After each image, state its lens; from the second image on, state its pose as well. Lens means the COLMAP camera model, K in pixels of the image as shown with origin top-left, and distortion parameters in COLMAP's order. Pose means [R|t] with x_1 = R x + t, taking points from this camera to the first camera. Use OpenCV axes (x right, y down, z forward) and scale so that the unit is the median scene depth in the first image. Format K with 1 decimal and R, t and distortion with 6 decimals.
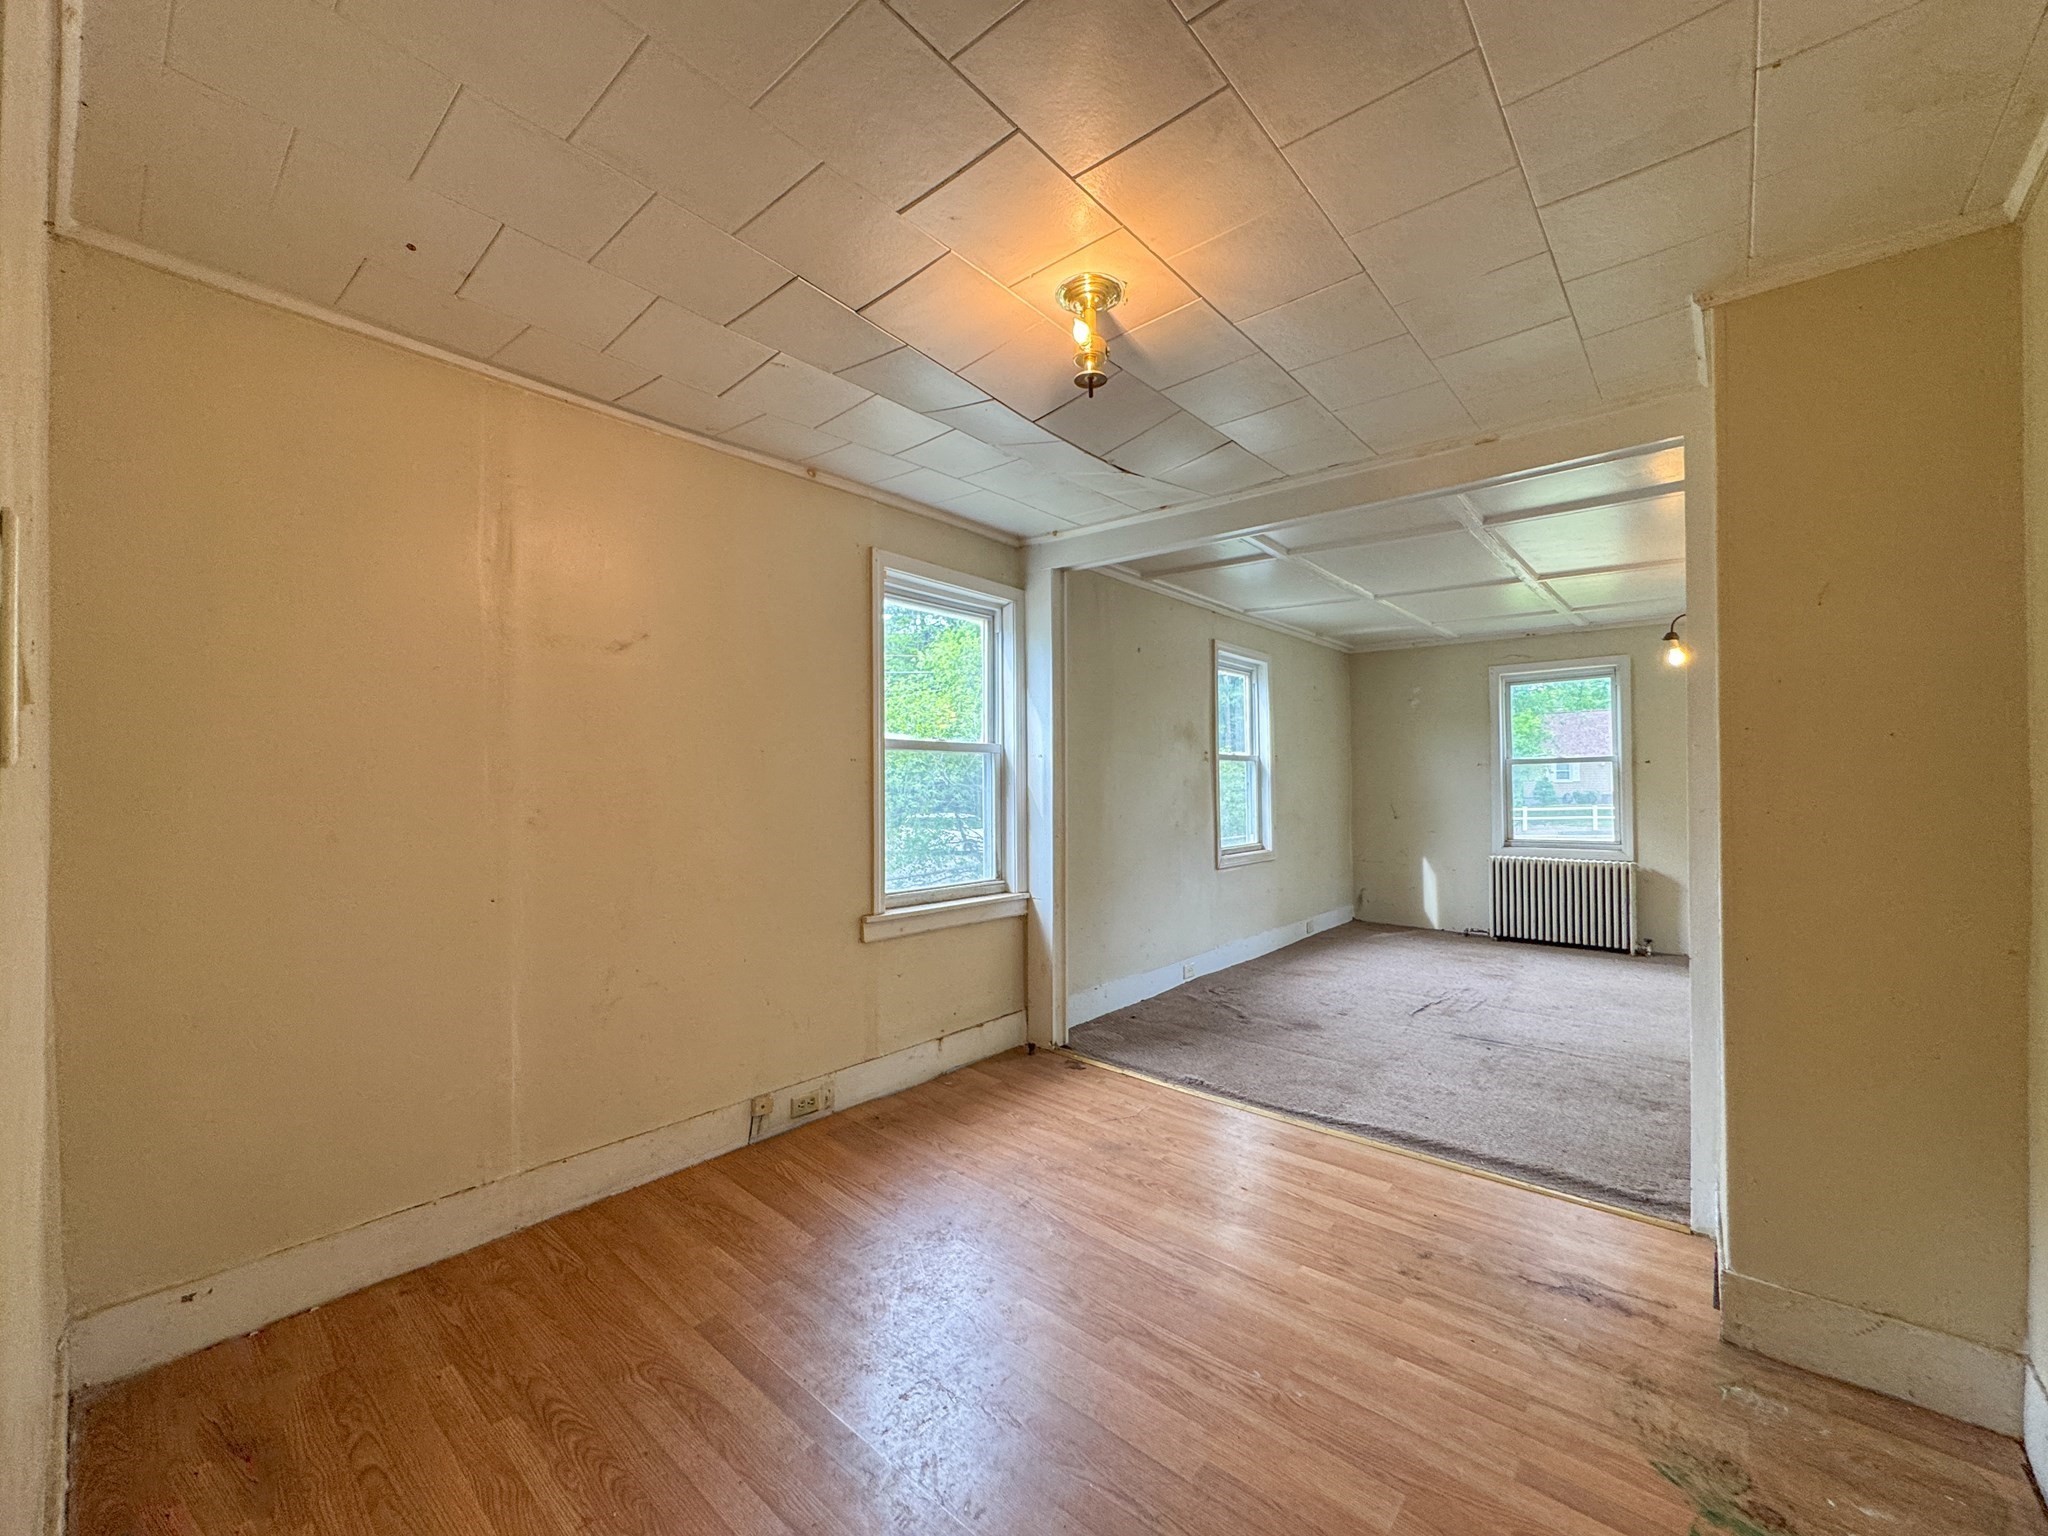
lens RADIAL K [[832.5, 0, 1018.1], [0, 832.5, 765.1], [0, 0, 1]] dist [0.001878, 0.000948]
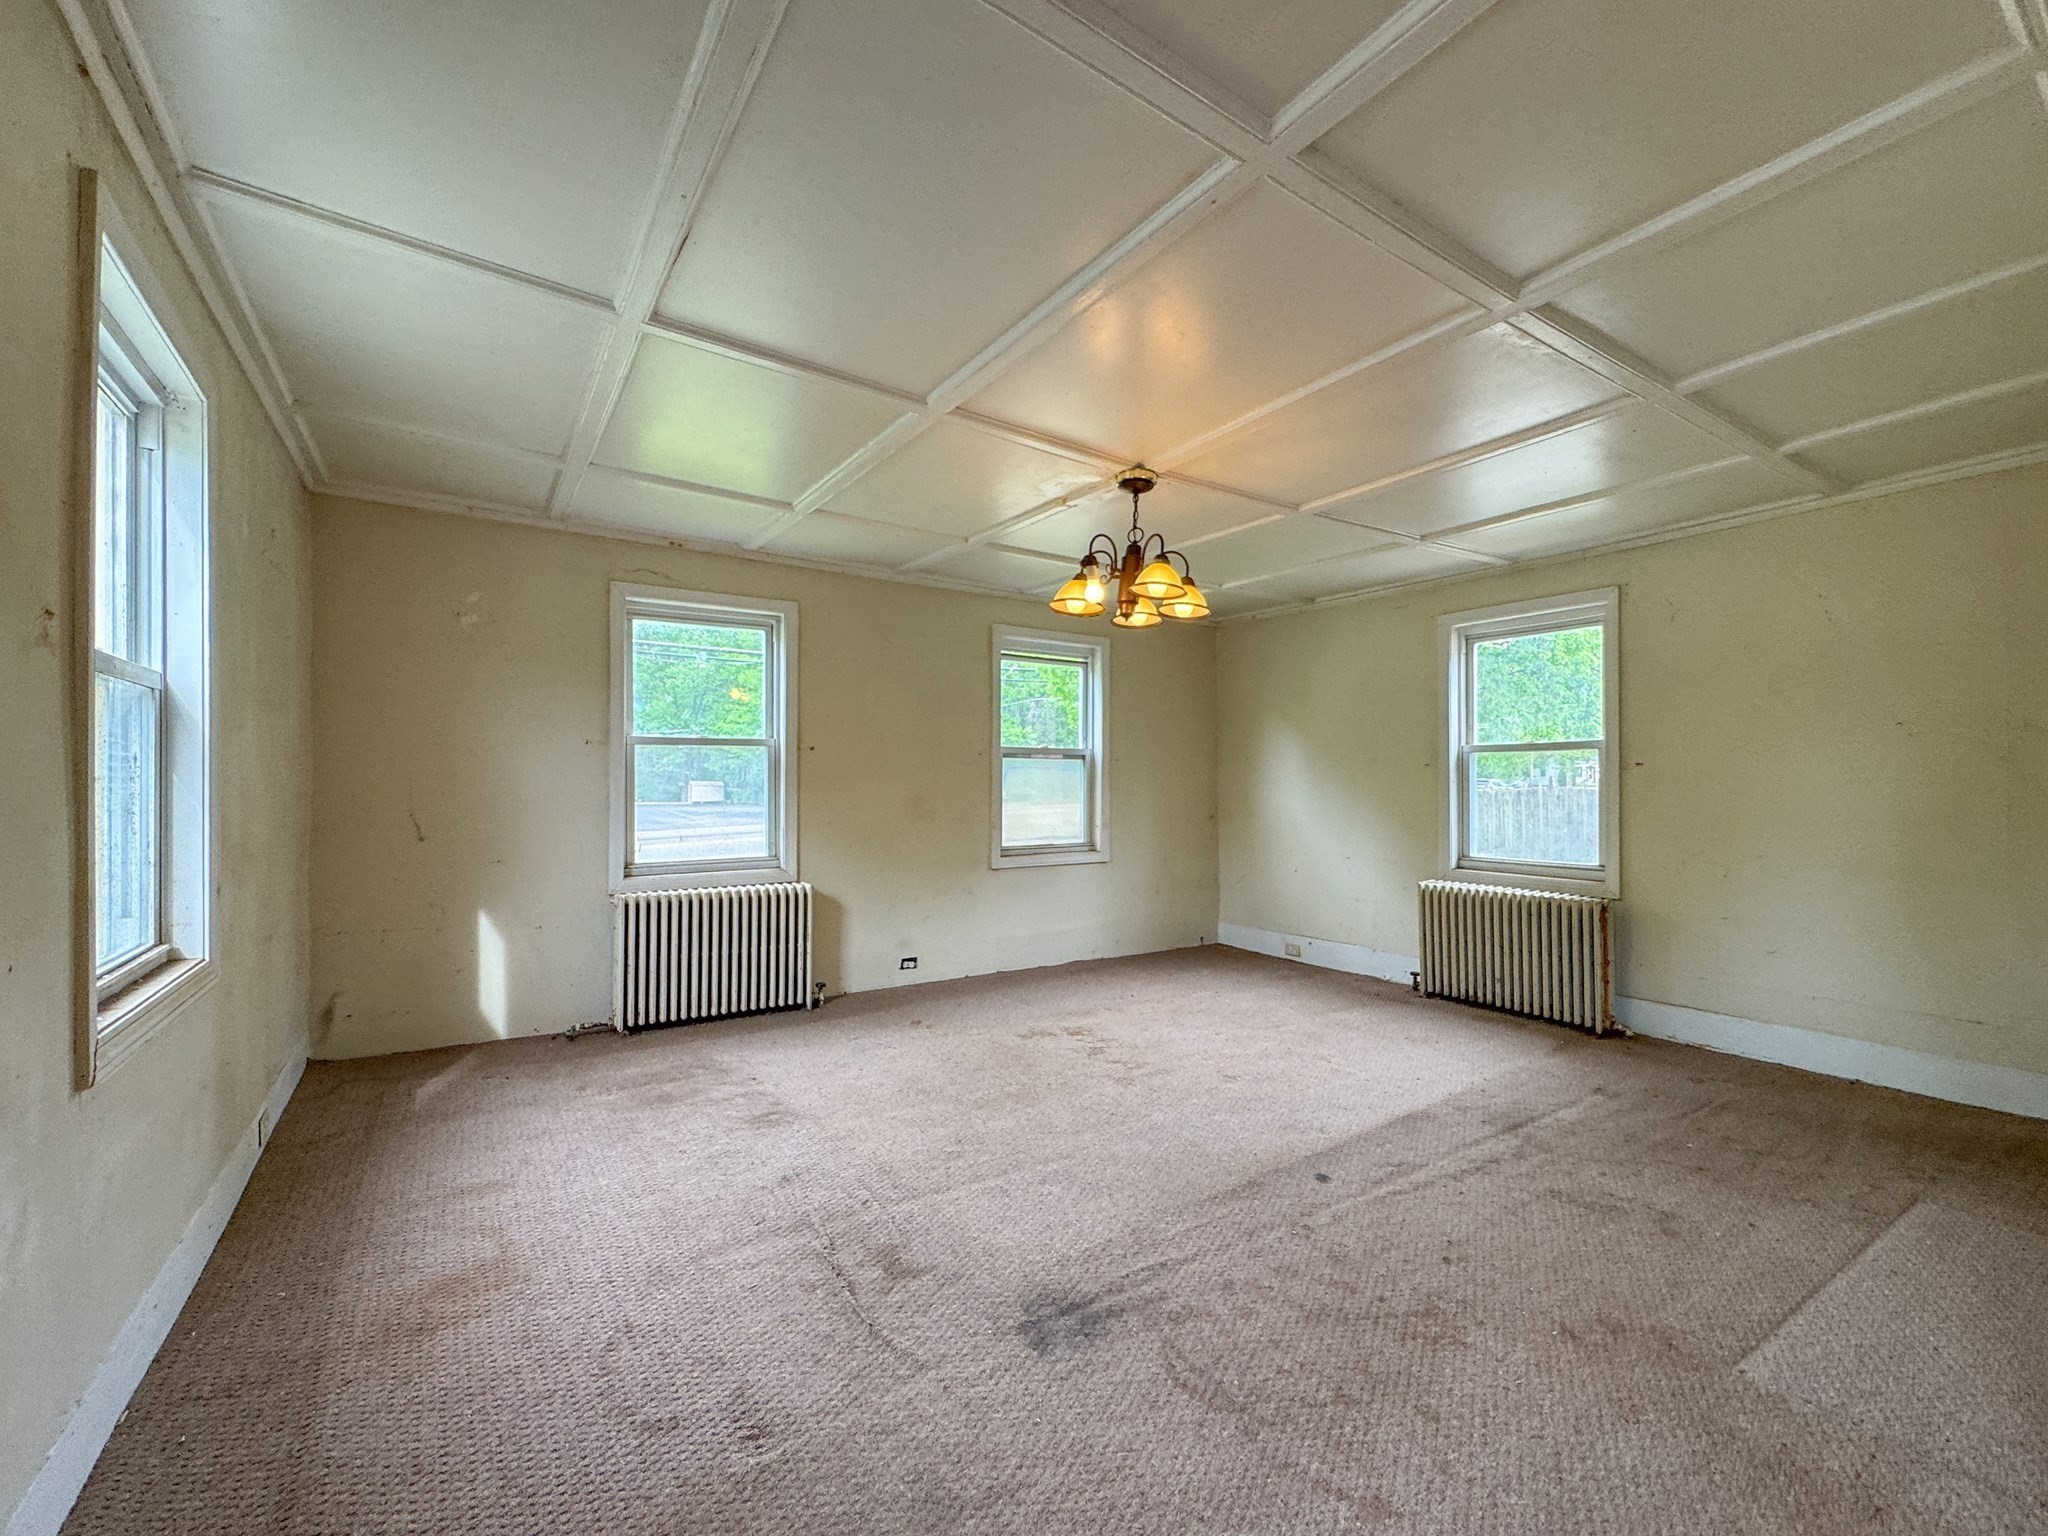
lens RADIAL K [[855.4, 0, 1049.9], [0, 855.4, 774.3], [0, 0, 1]] dist [-0.002803, -0.000058]
pose [[0.265821, 0.017244, 0.963868, 0.063007], [-0.023677, 0.999655, -0.011355, 0.024114], [-0.963732, -0.019803, 0.266138, 0.595706]]
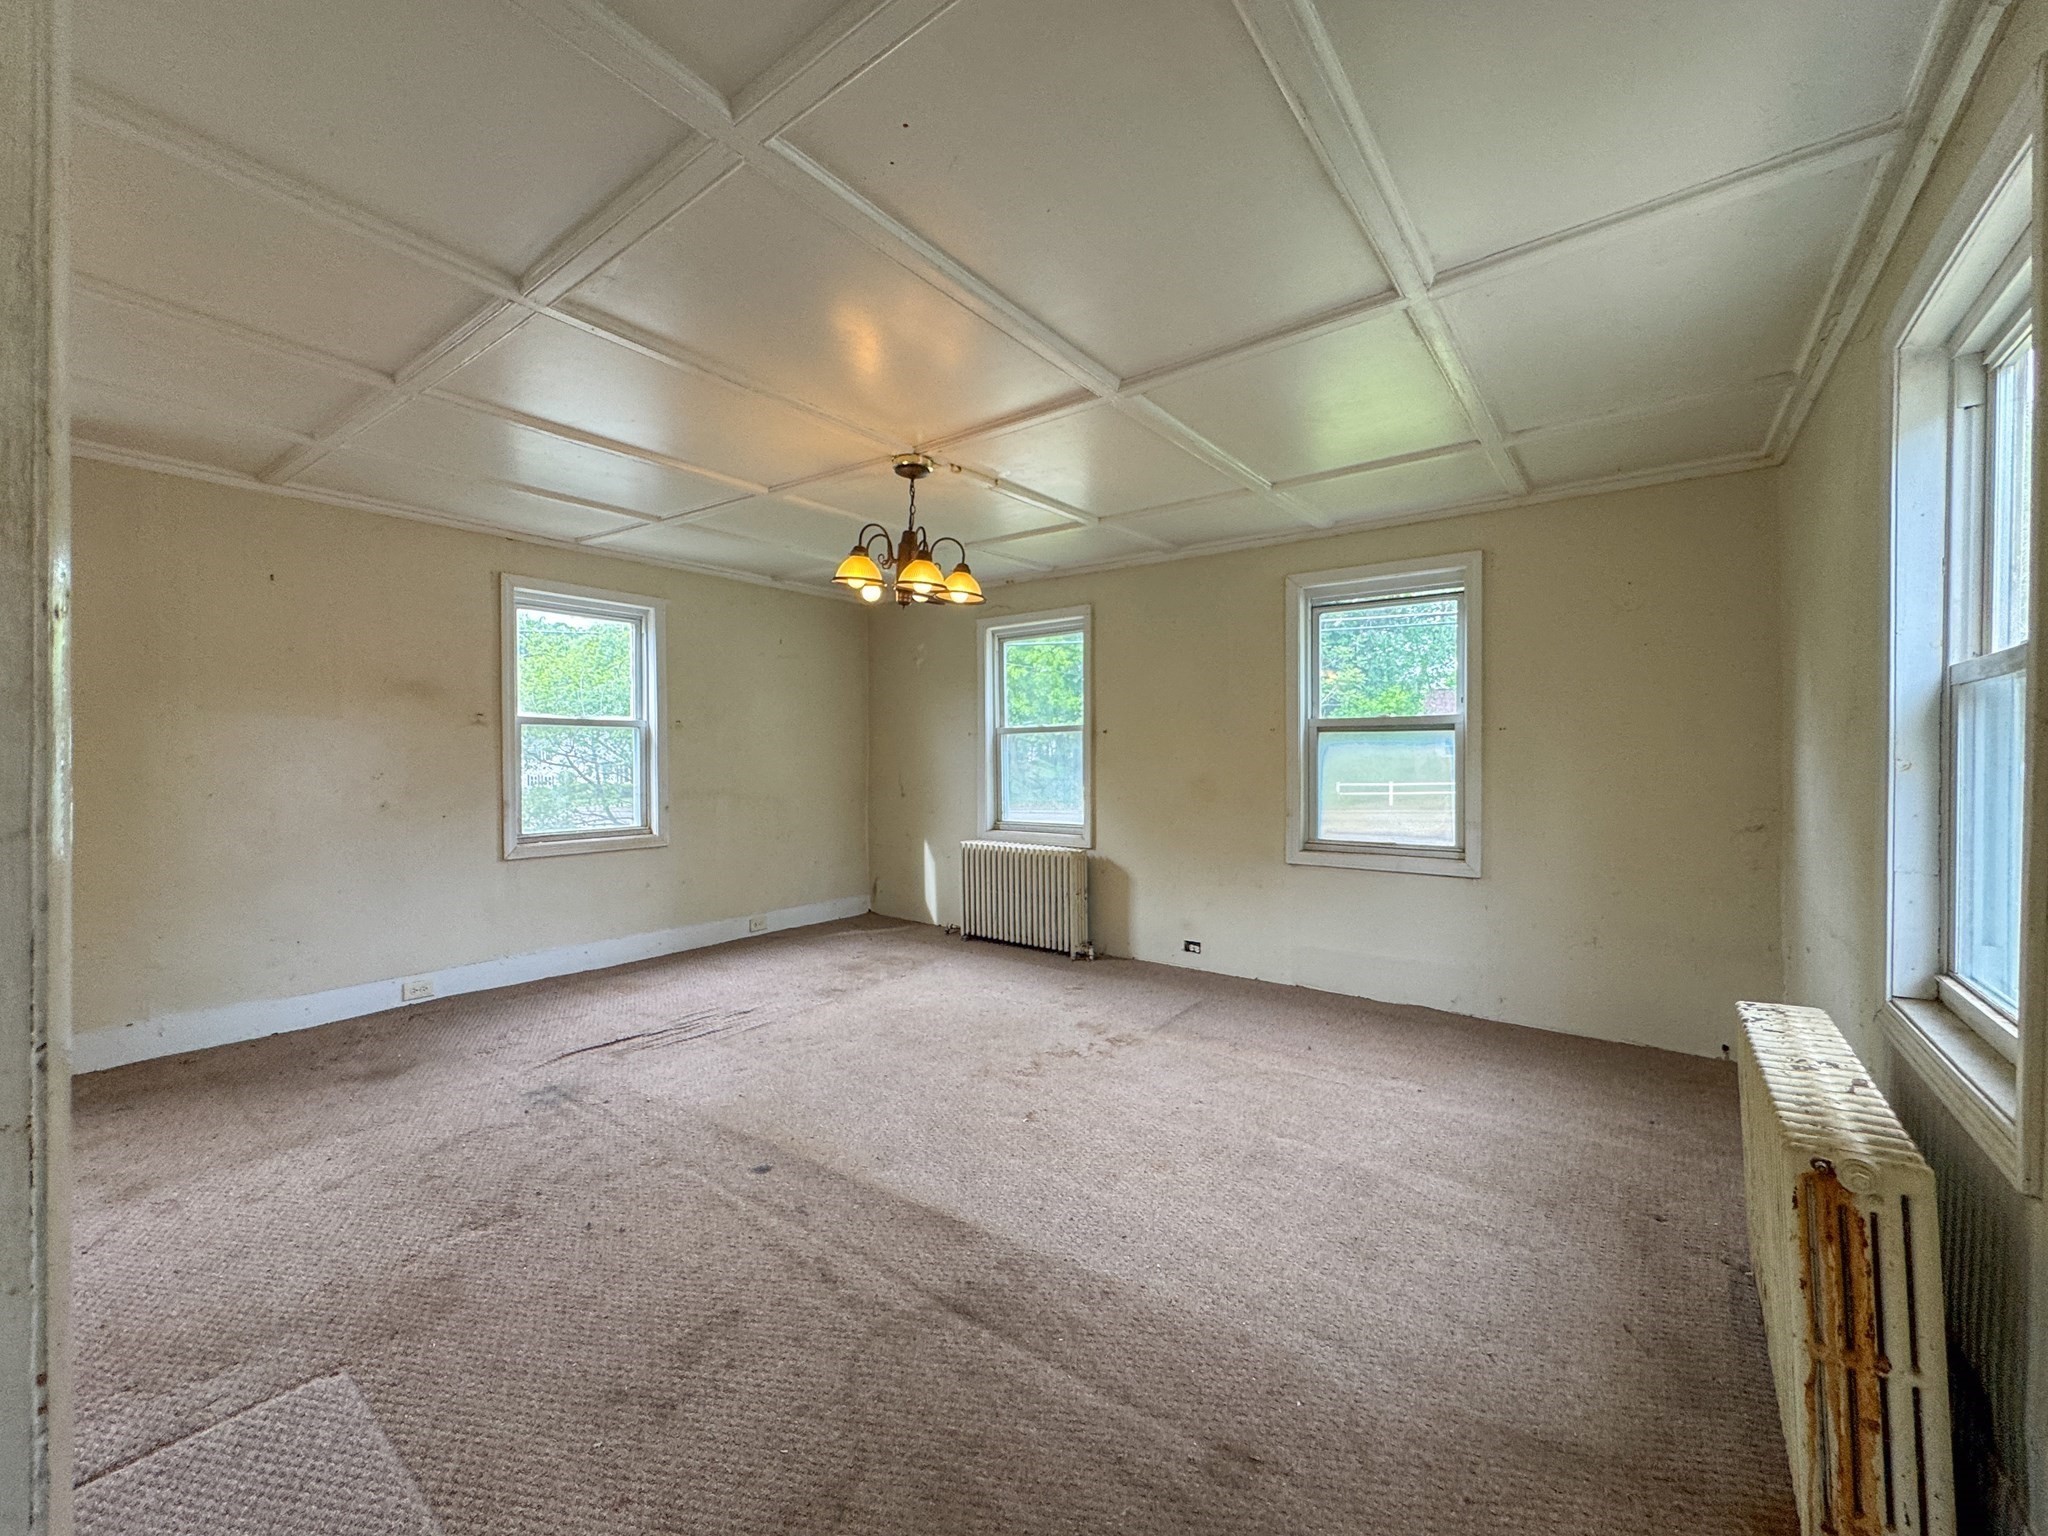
lens RADIAL K [[832.3, 0, 992.7], [0, 832.3, 767.0], [0, 0, 1]] dist [-0.001916, 0.000118]
pose [[0.998719, 0.004319, 0.050420, 0.608865], [-0.006025, 0.999413, 0.033728, 0.004757], [-0.050245, -0.033988, 0.998158, 0.163641]]
